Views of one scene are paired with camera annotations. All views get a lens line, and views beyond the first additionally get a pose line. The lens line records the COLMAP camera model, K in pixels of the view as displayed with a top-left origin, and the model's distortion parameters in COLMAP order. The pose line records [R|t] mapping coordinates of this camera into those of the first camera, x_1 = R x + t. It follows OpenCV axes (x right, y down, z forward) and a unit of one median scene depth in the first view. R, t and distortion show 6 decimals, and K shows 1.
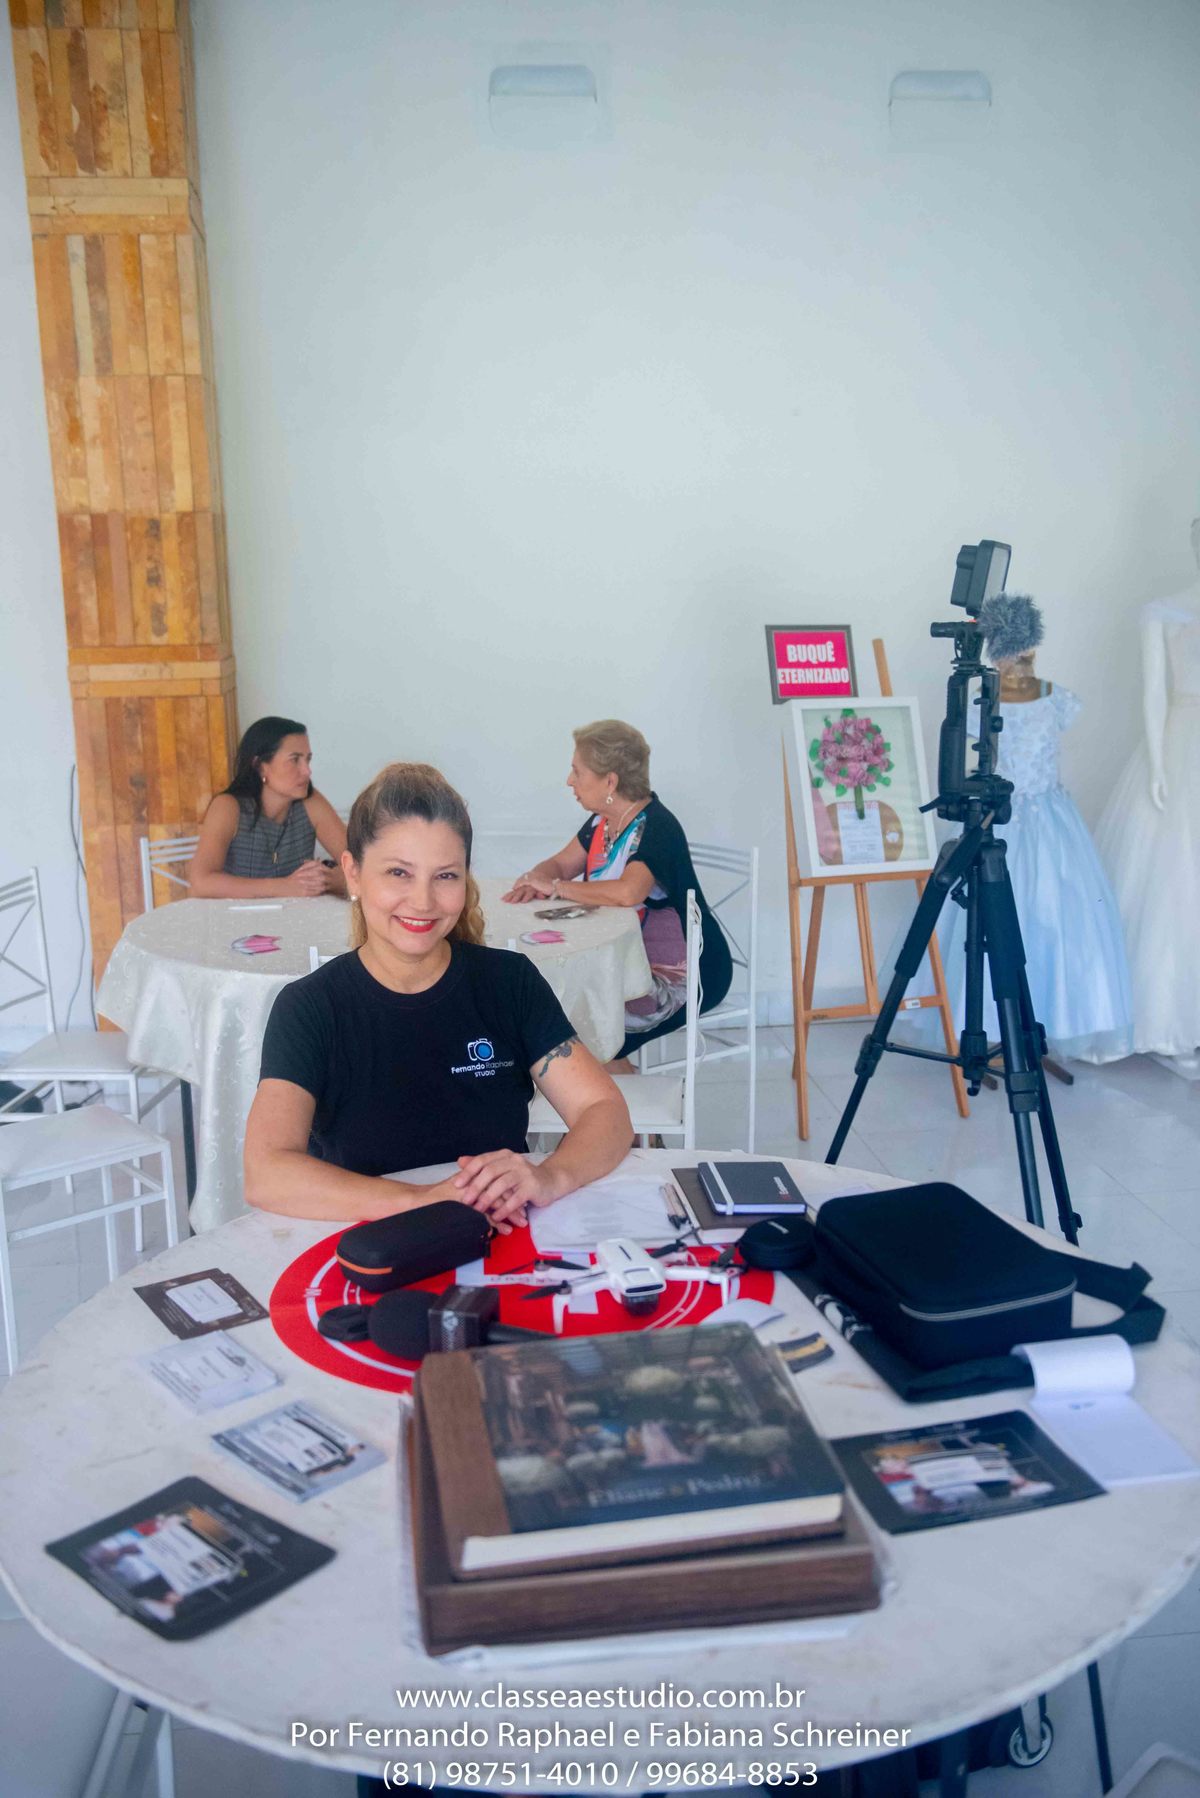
lens RADIAL K [[1666.9, 0, 600.0], [0, 1666.9, 899.0], [0, 0, 1]] dist [0.021571, -0.000130]
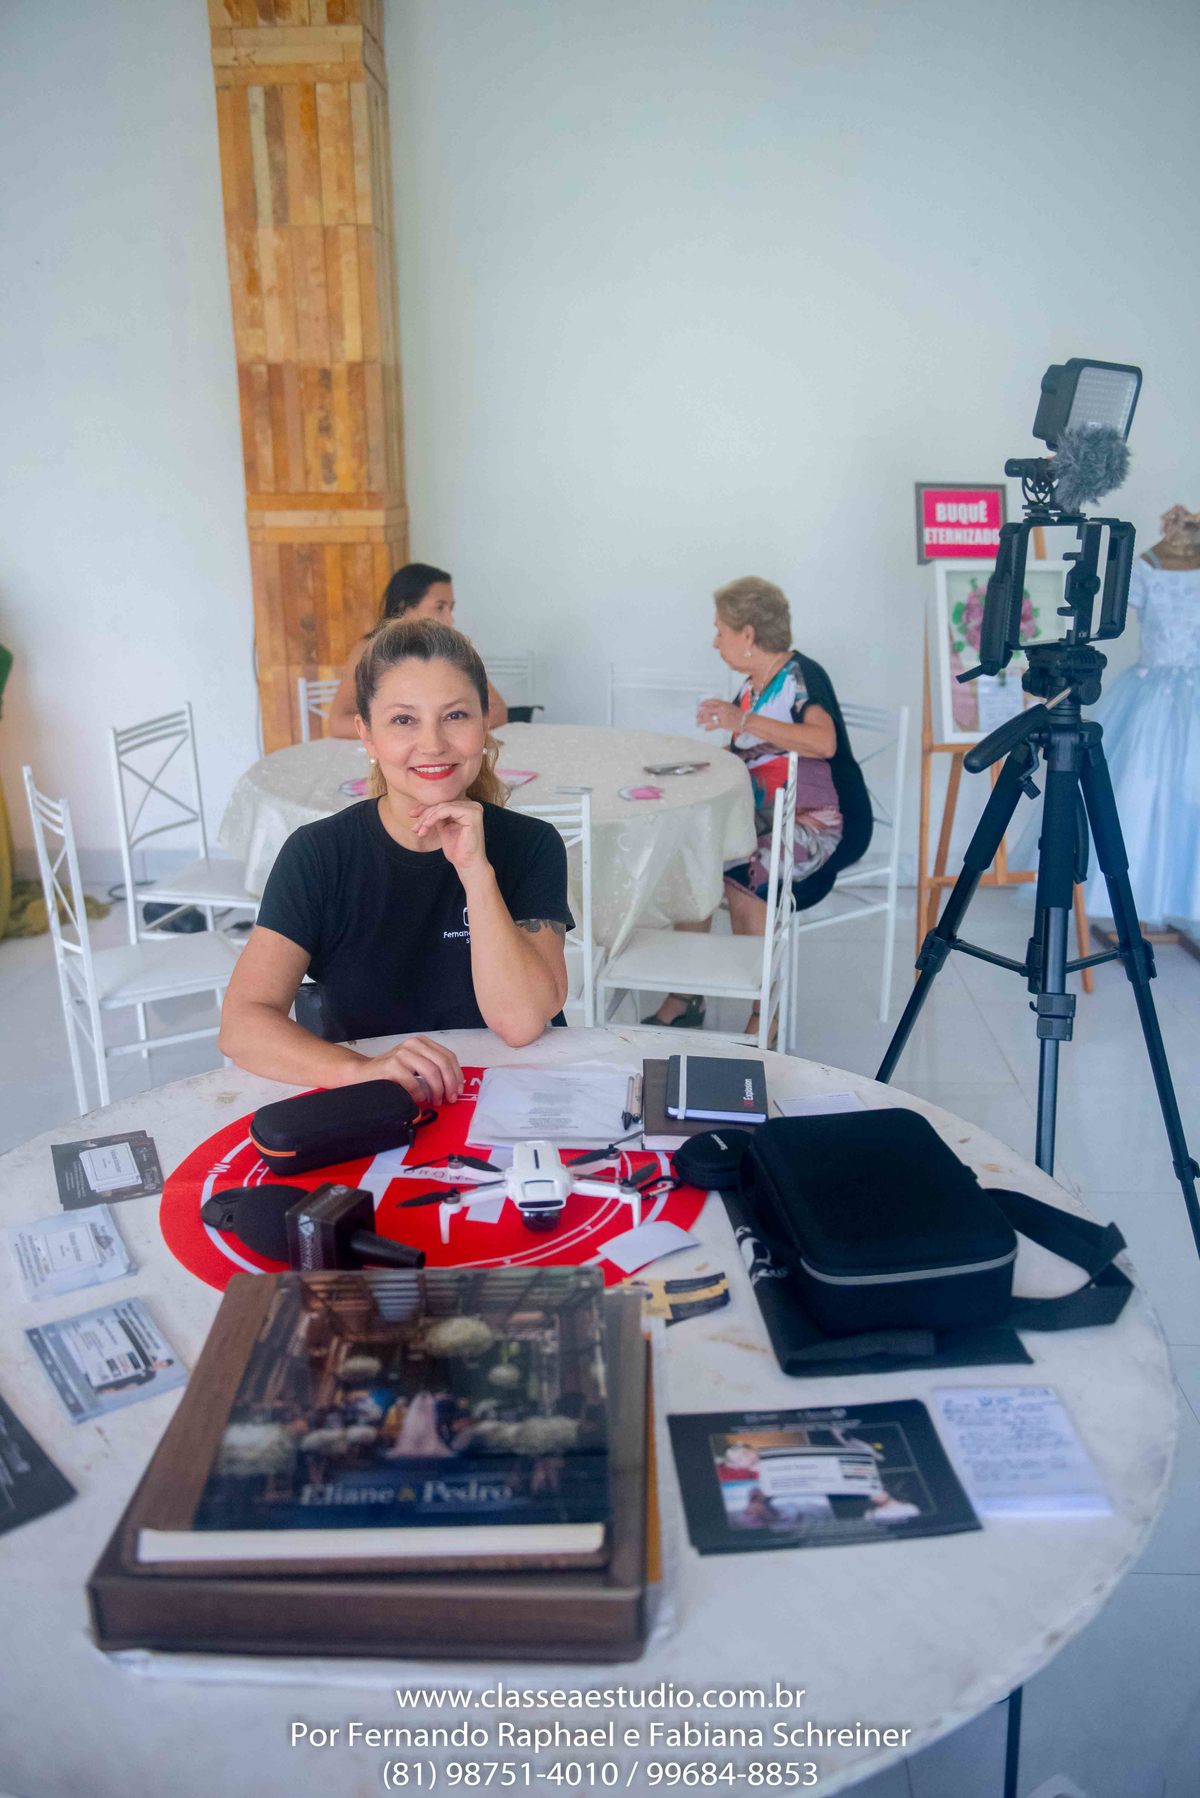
lens RADIAL K [[1492.7, 0, 600.0], [0, 1492.7, 899.0], [0, 0, 1]] dist [-0.011749, -0.004214]
pose [[0.986246, 0.060175, -0.153939, 0.066123], [-0.043991, 0.993343, 0.106459, -0.006551], [0.159320, -0.098223, 0.982328, 0.088702]]
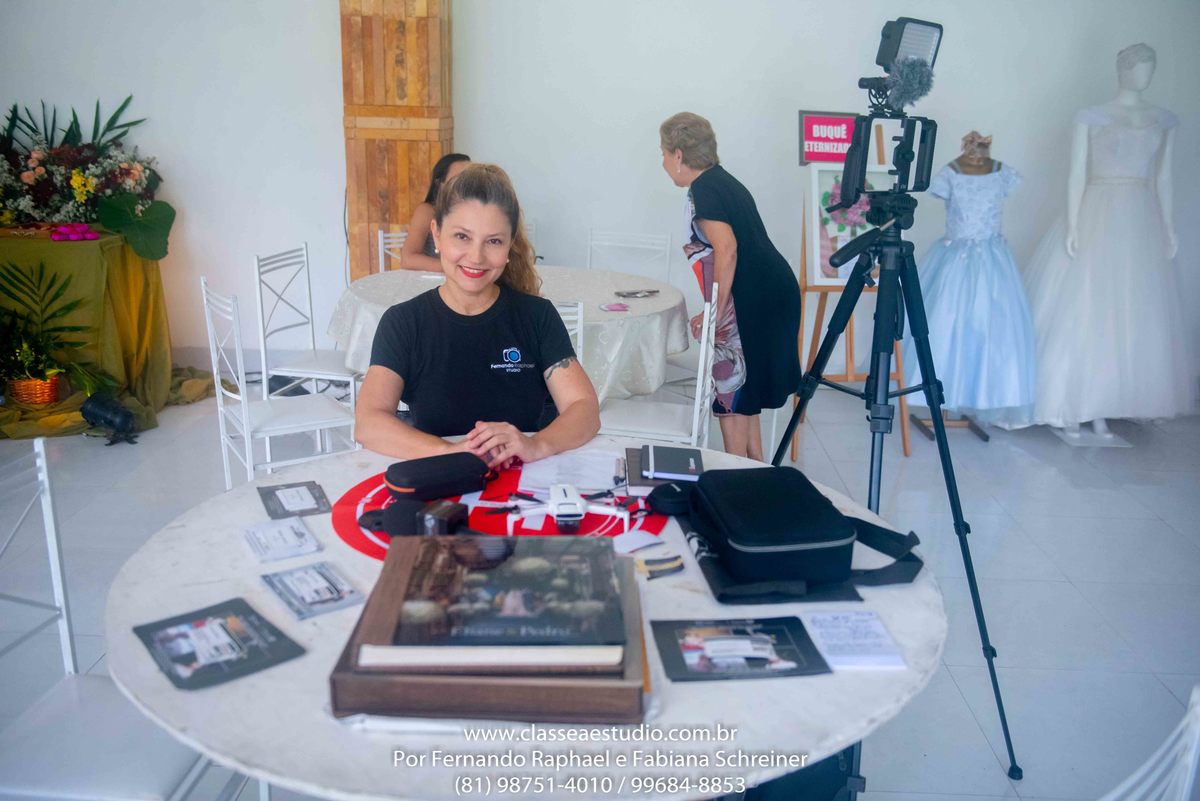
lens RADIAL K [[1076.0, 0, 596.2], [0, 1076.0, 402.5], [0, 0, 1]] dist [0.011927, -0.003012]
pose [[0.988789, 0.082767, -0.124285, 0.061834], [-0.071789, 0.993319, 0.090357, 0.017317], [0.130934, -0.080422, 0.988124, 0.024825]]
